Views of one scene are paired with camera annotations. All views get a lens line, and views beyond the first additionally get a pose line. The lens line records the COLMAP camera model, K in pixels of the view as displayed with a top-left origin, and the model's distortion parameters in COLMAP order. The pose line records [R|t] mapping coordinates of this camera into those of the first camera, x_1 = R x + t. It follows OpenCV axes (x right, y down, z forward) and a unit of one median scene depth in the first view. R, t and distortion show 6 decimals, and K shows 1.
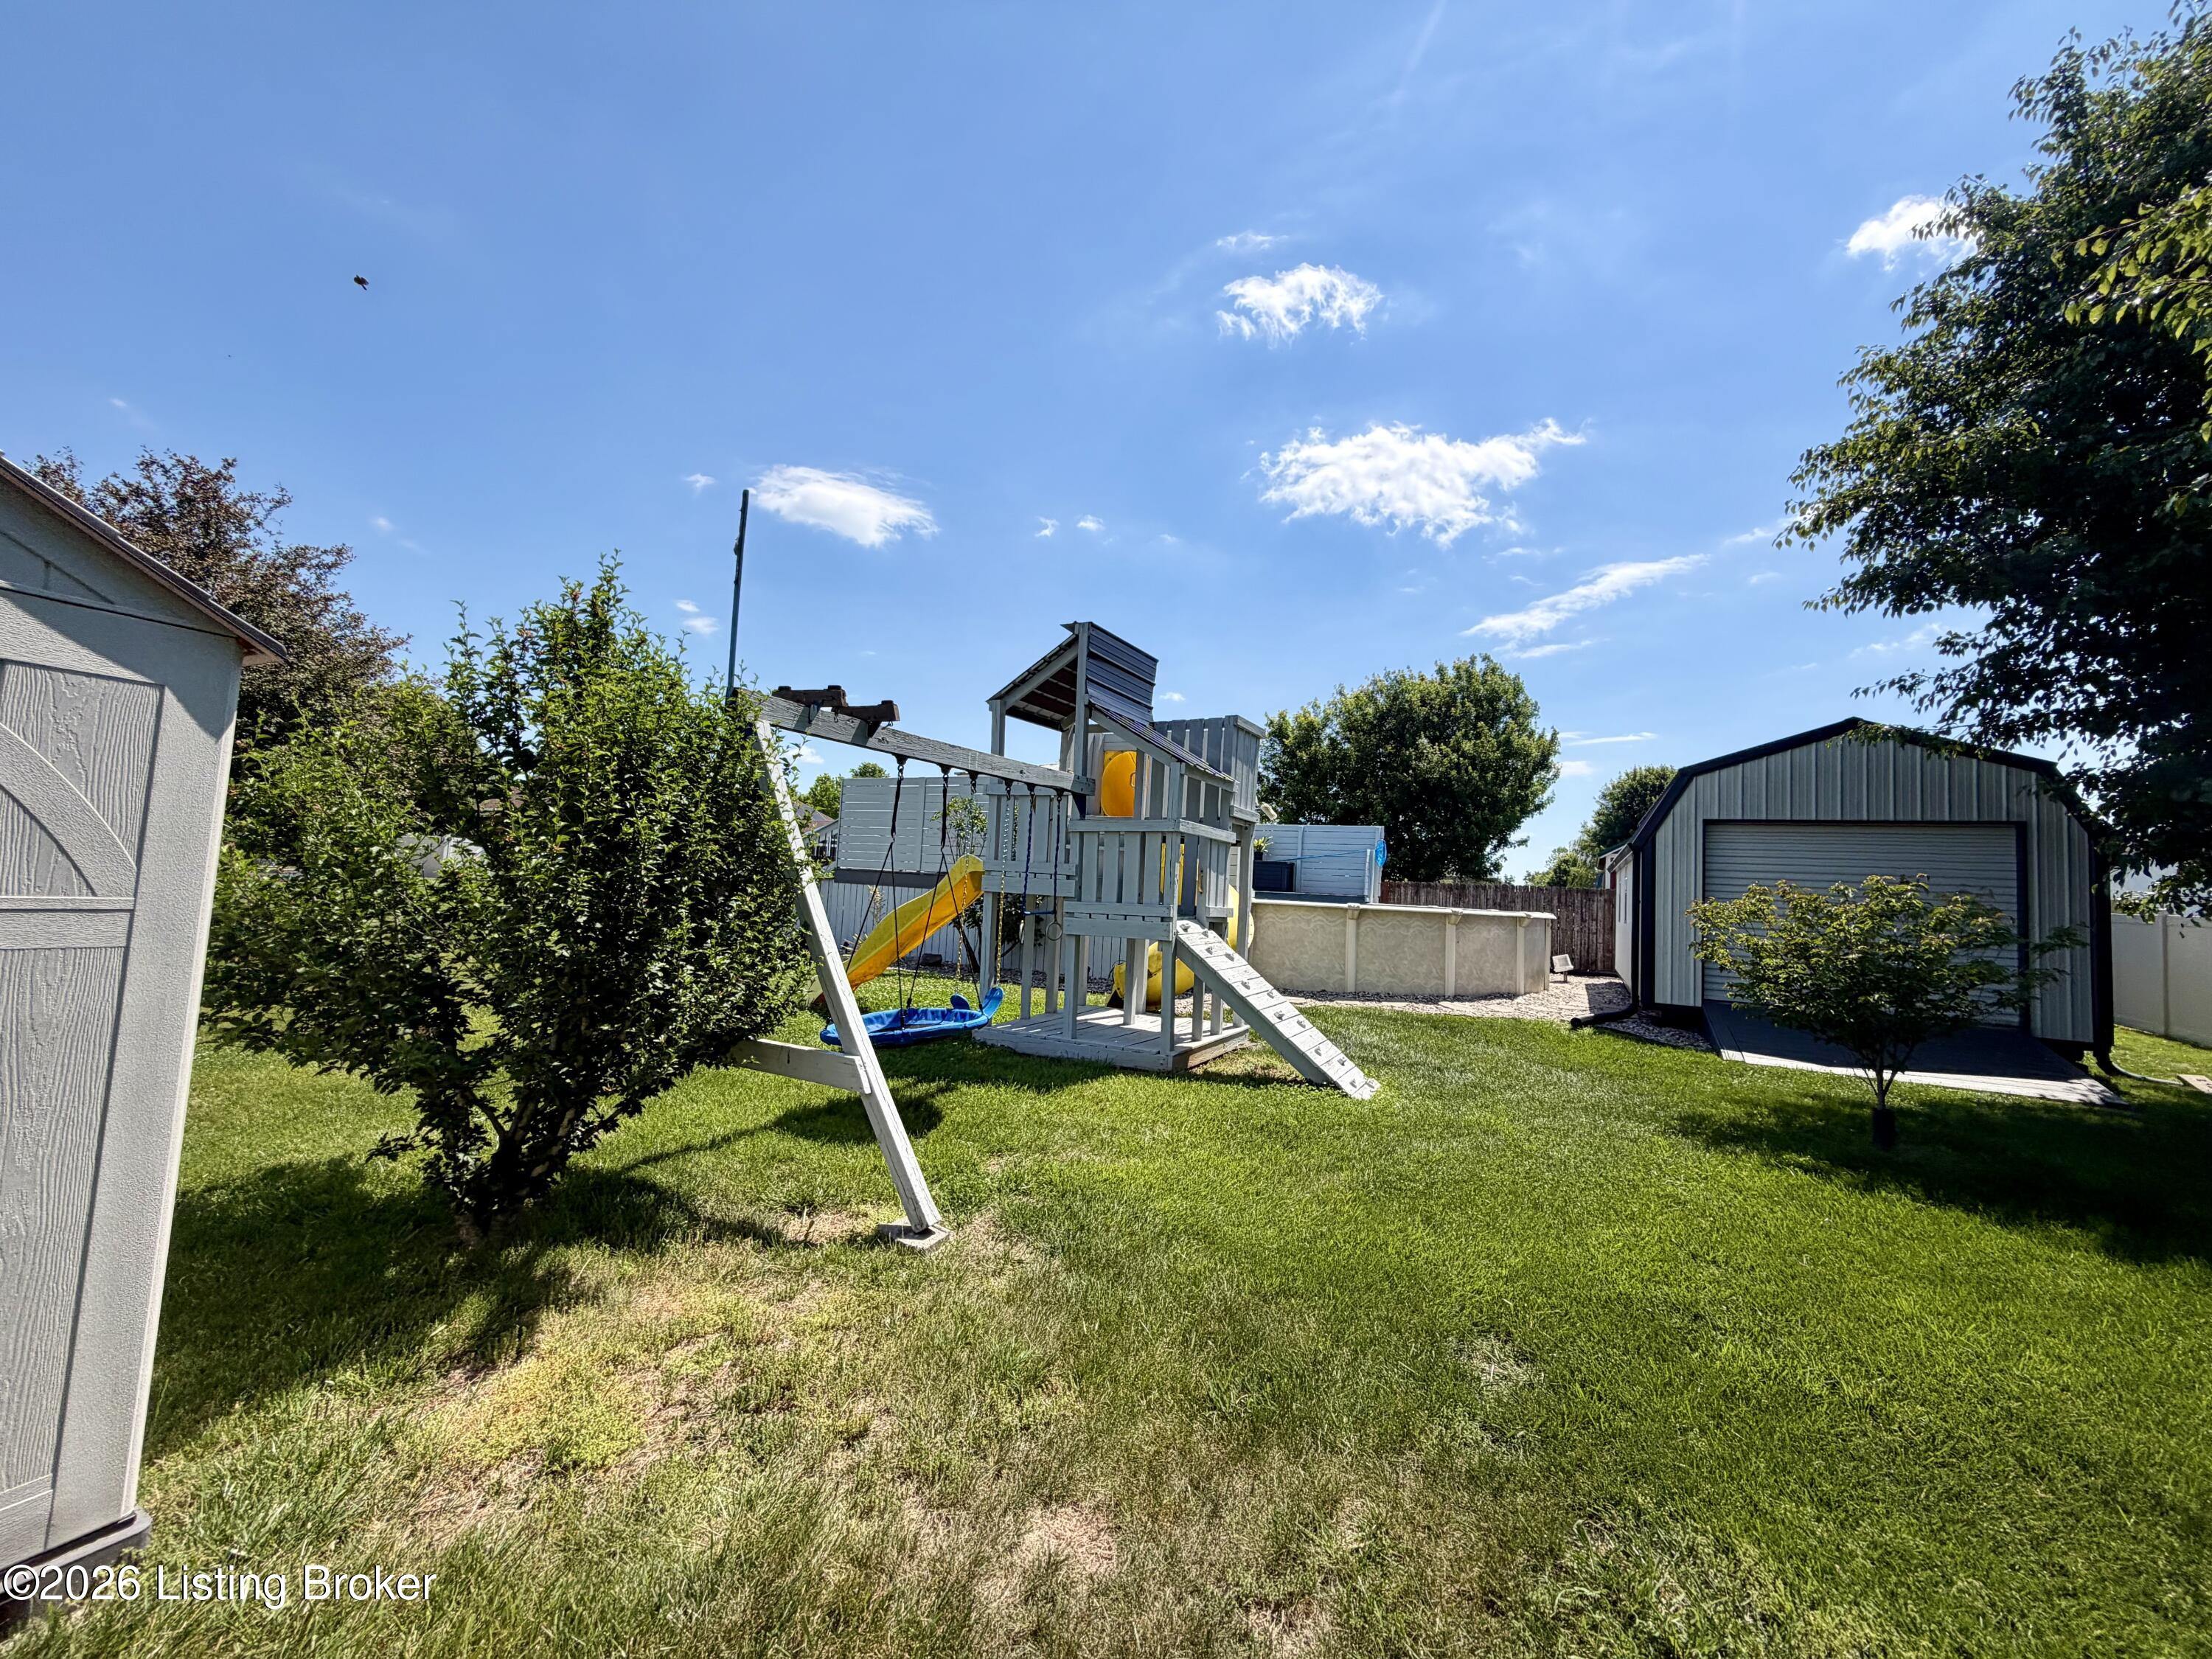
lens RADIAL K [[888.9, 0, 1095.0], [0, 888.9, 817.4], [0, 0, 1]] dist [0.002752, 0.000145]
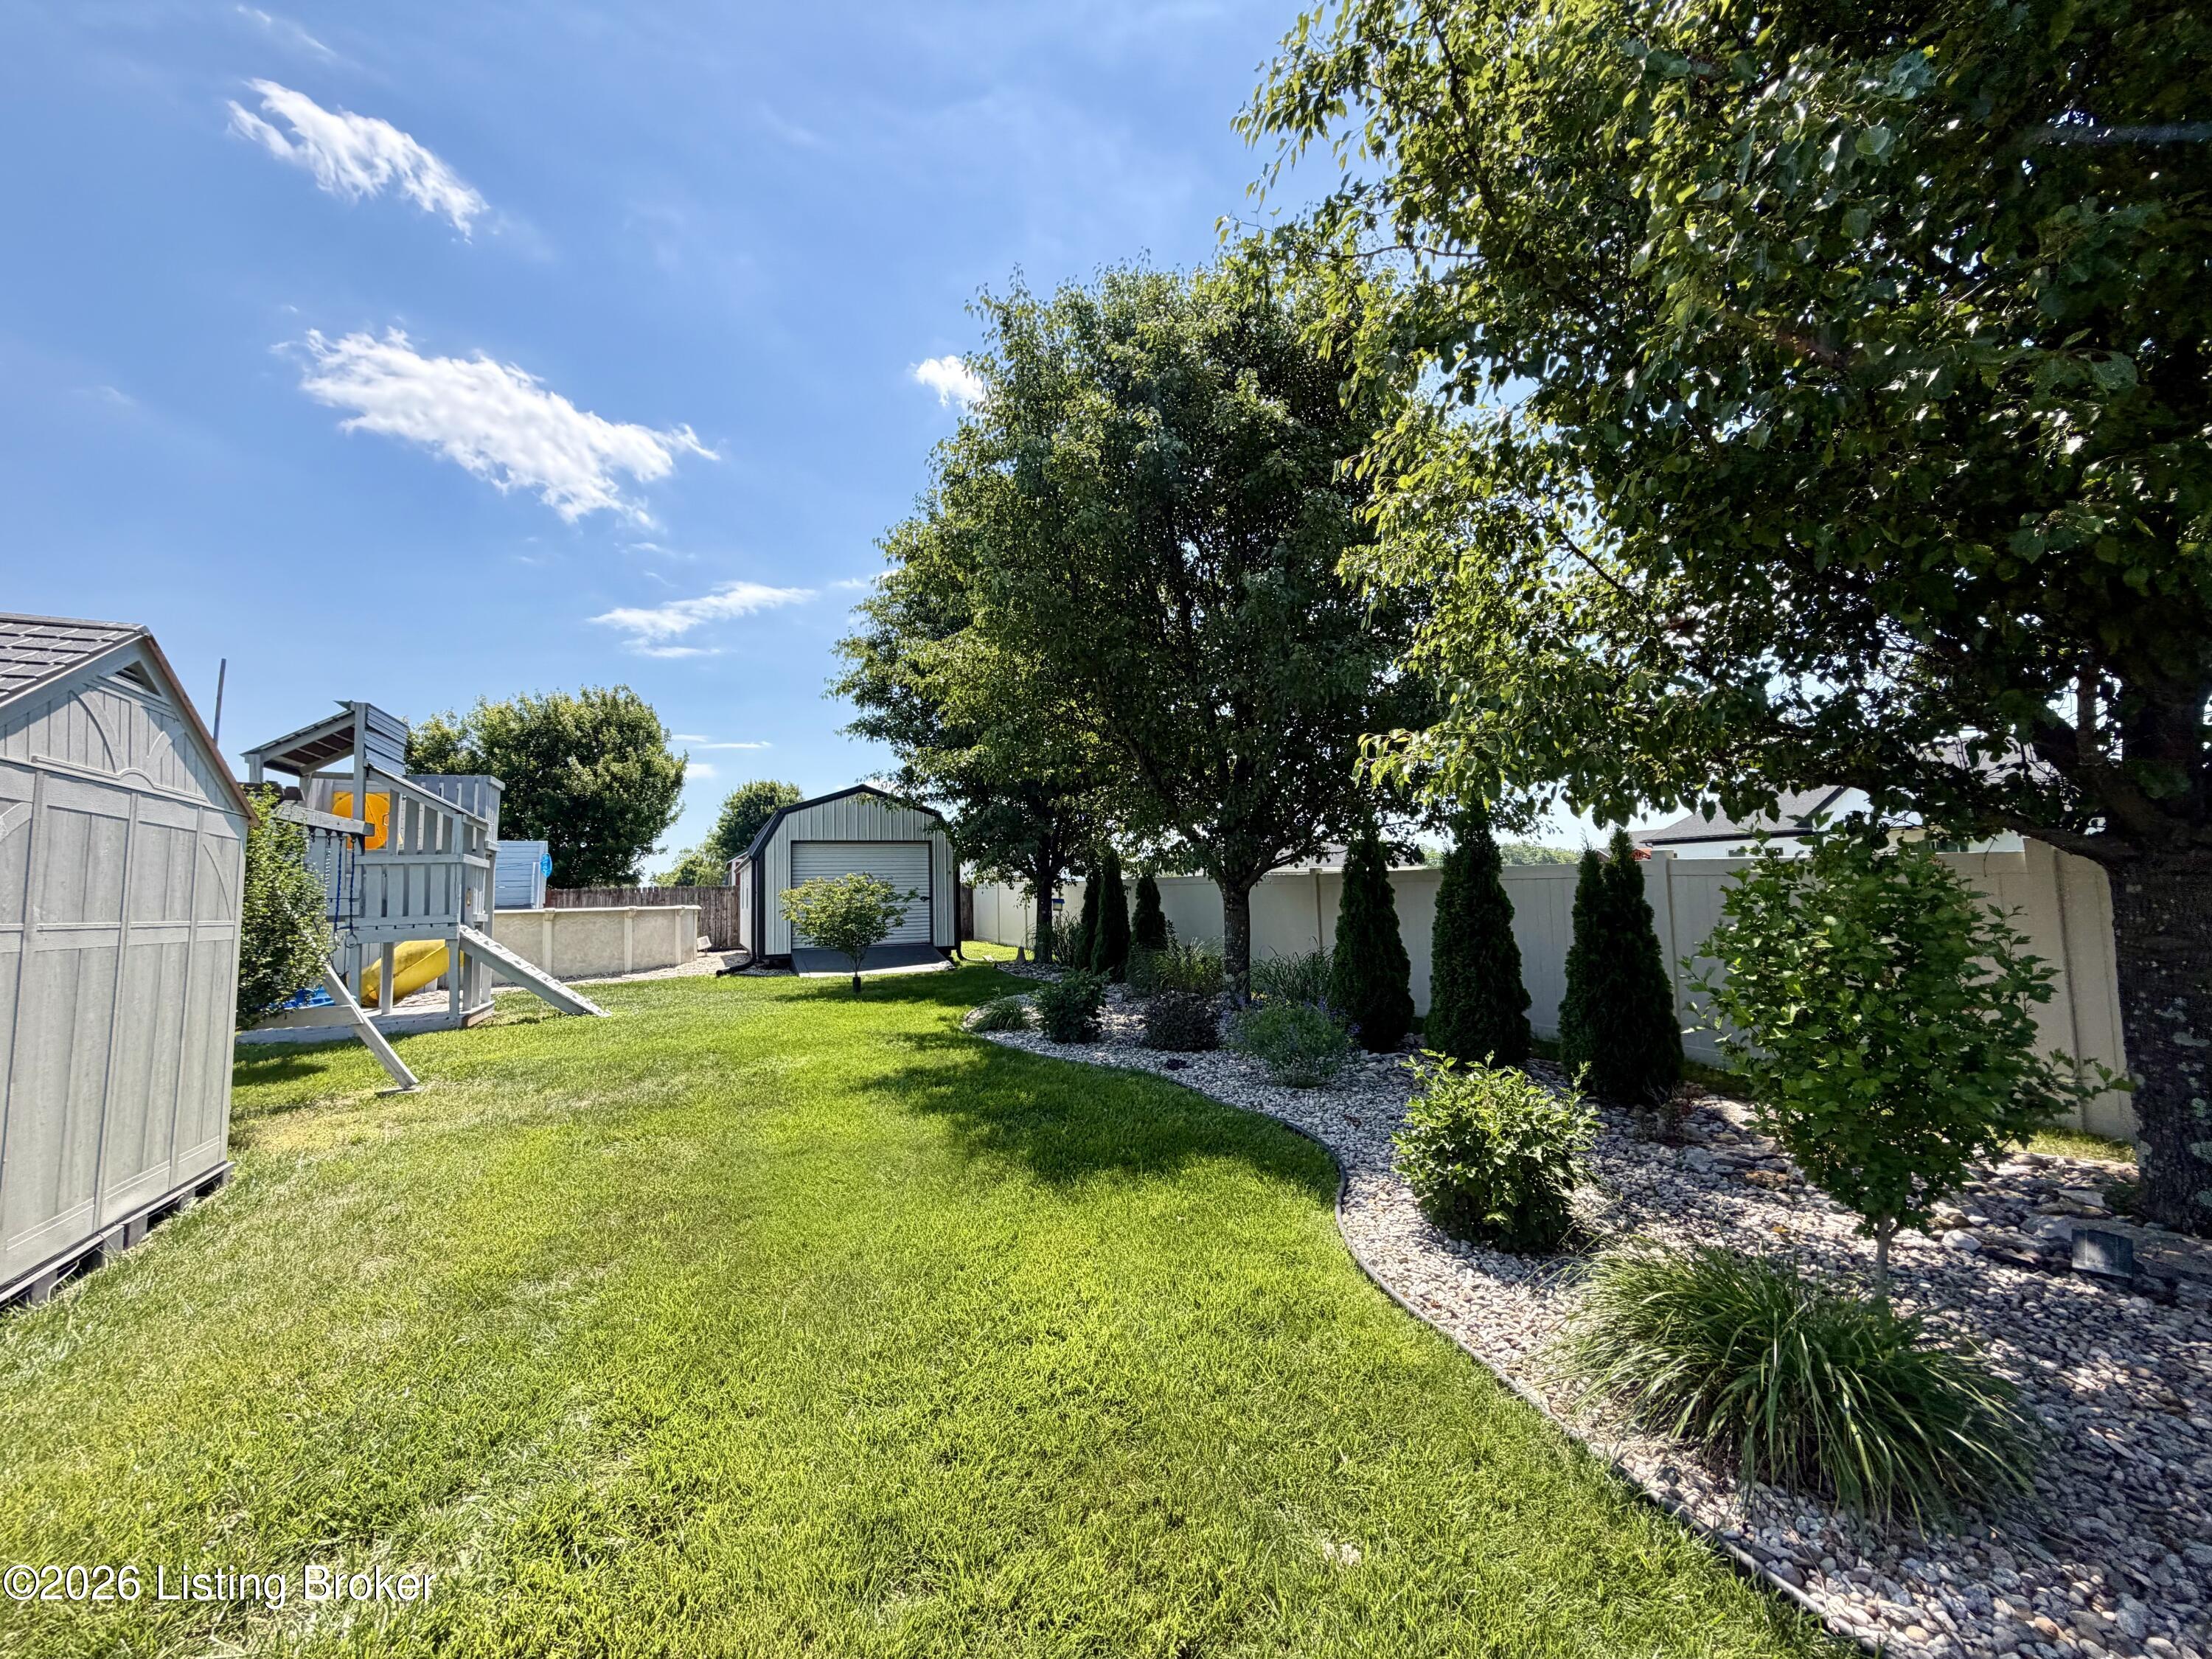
lens RADIAL K [[888.9, 0, 1106.2], [0, 888.9, 811.7], [0, 0, 1]] dist [0.002752, 0.000145]
pose [[0.607456, 0.010888, 0.794278, -0.166783], [-0.007024, 0.999941, -0.008336, -0.024828], [-0.794322, -0.000515, 0.607497, -0.283087]]
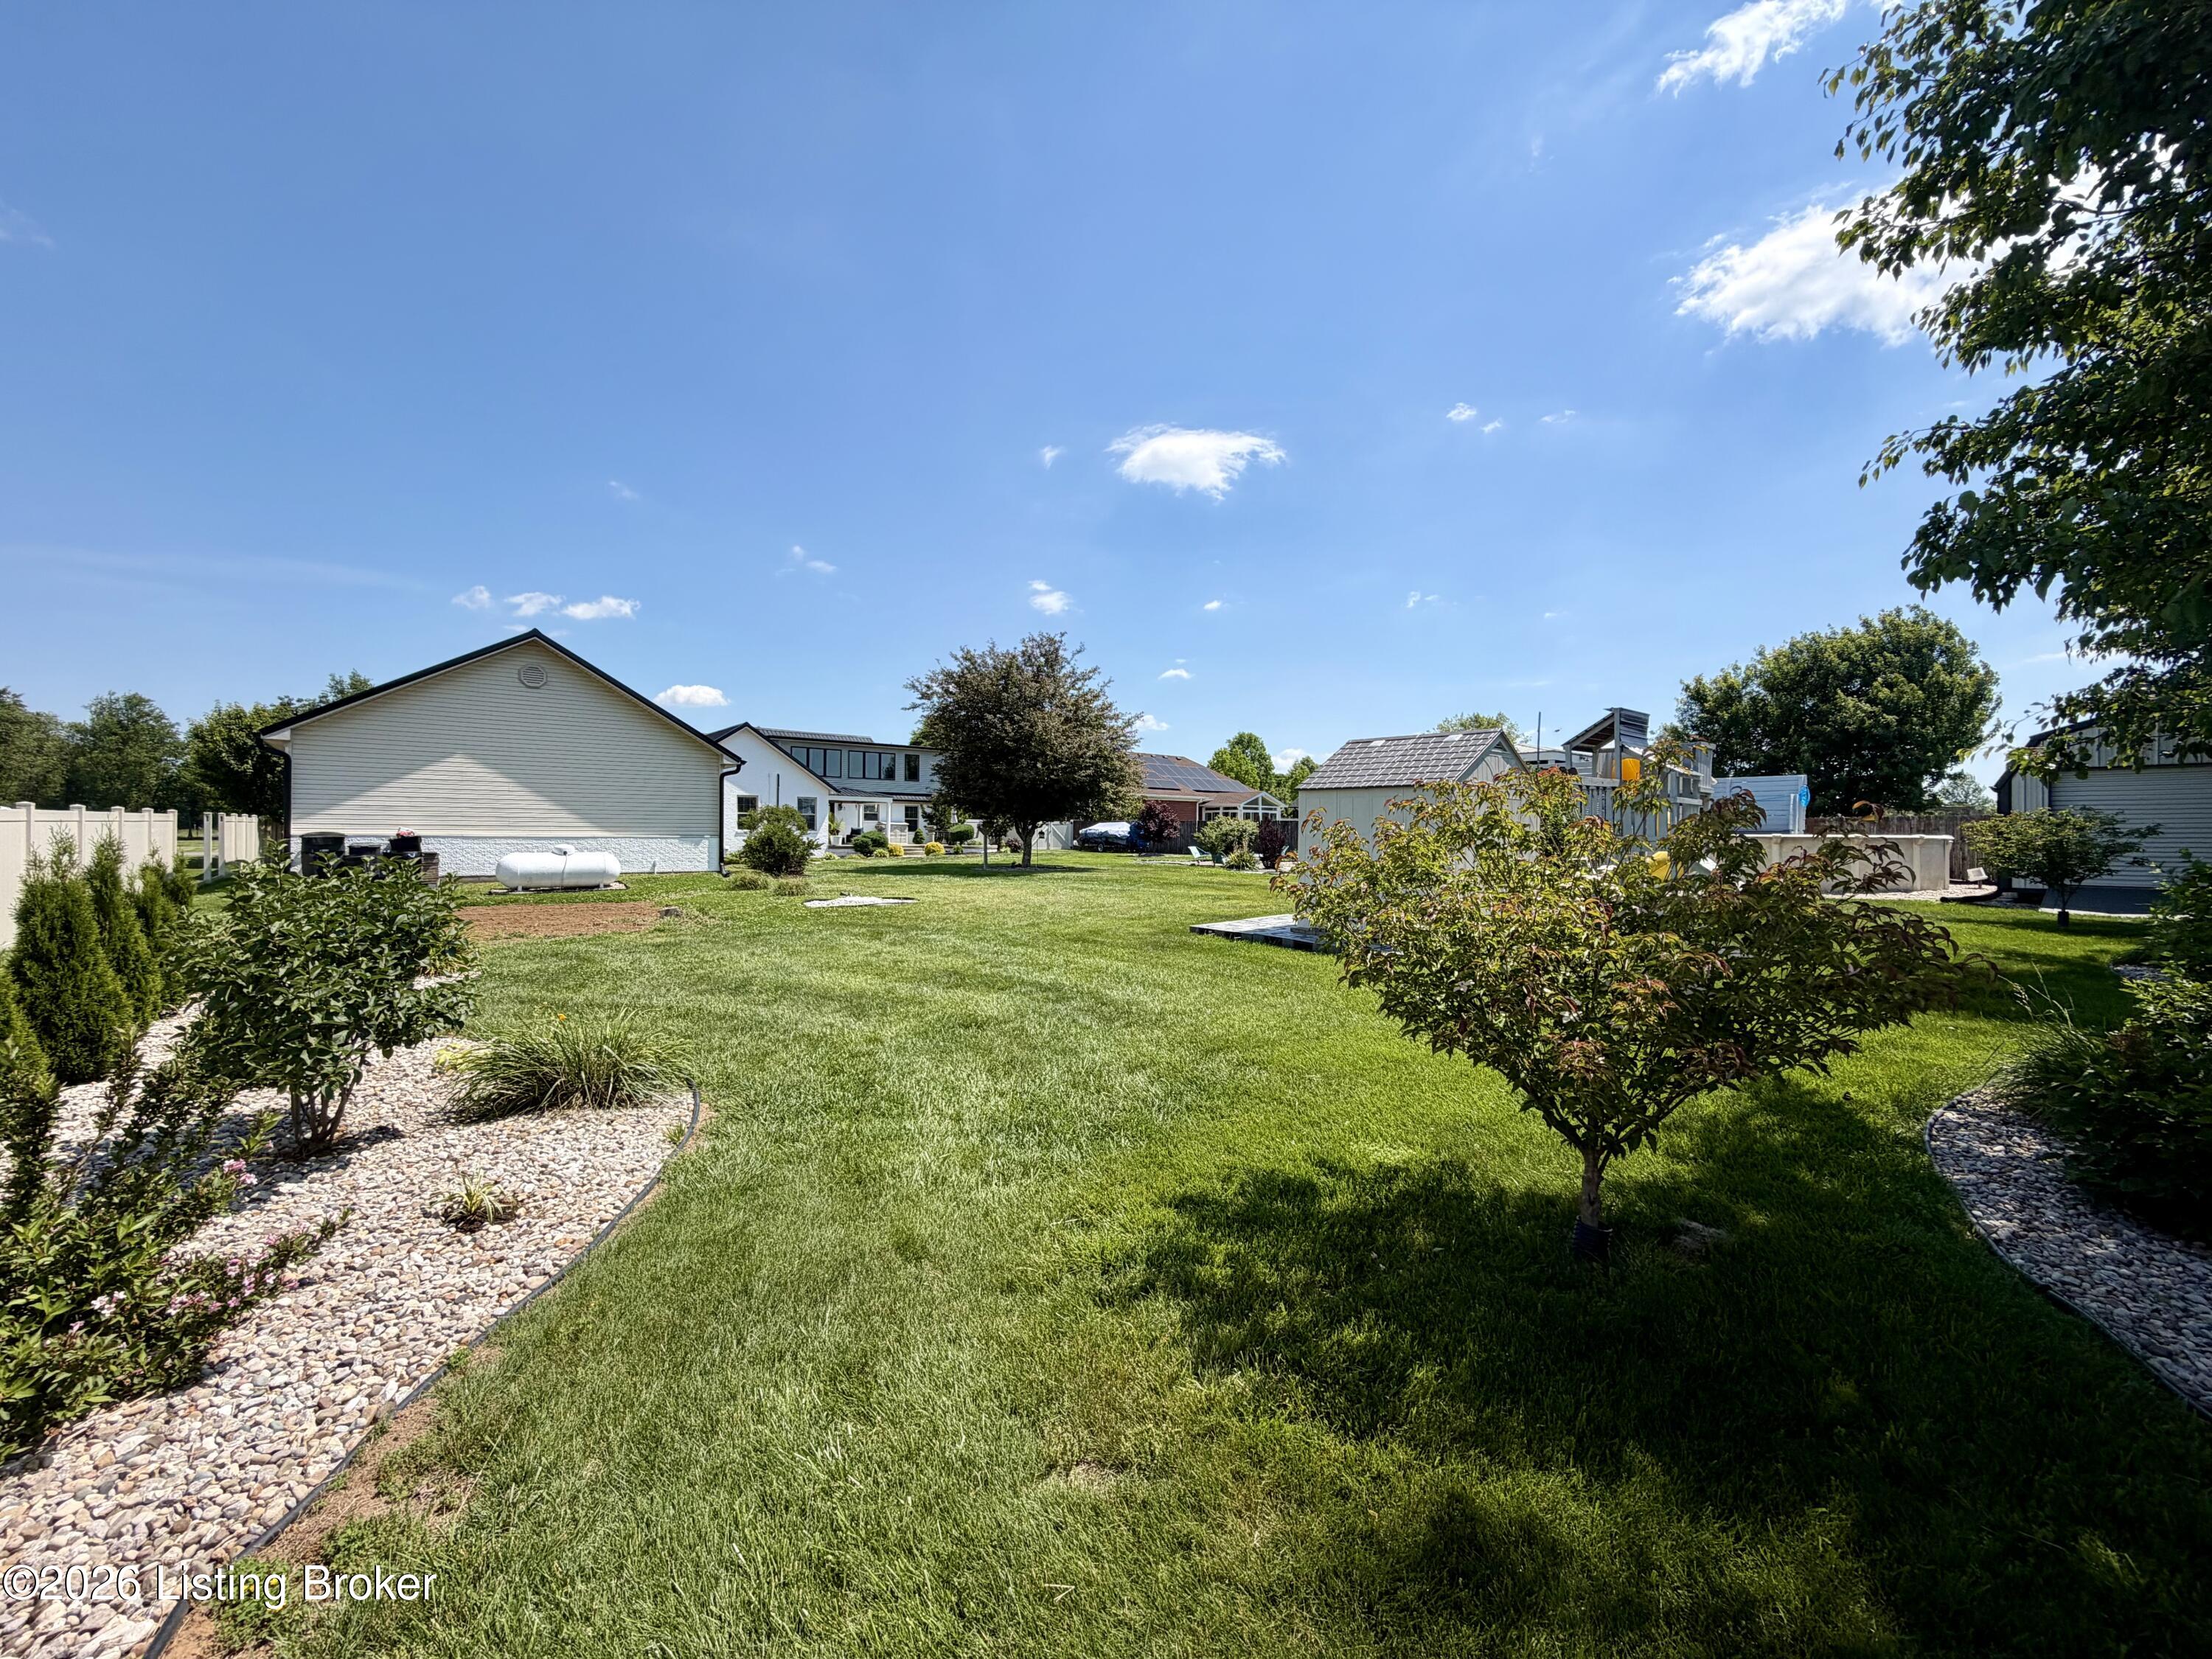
lens RADIAL K [[888.9, 0, 1139.8], [0, 888.9, 810.0], [0, 0, 1]] dist [0.002752, 0.000145]
pose [[0.938893, -0.061154, -0.338734, -0.165169], [0.073171, 0.997059, 0.022808, -0.045381], [0.336342, -0.046200, 0.940606, -0.609191]]
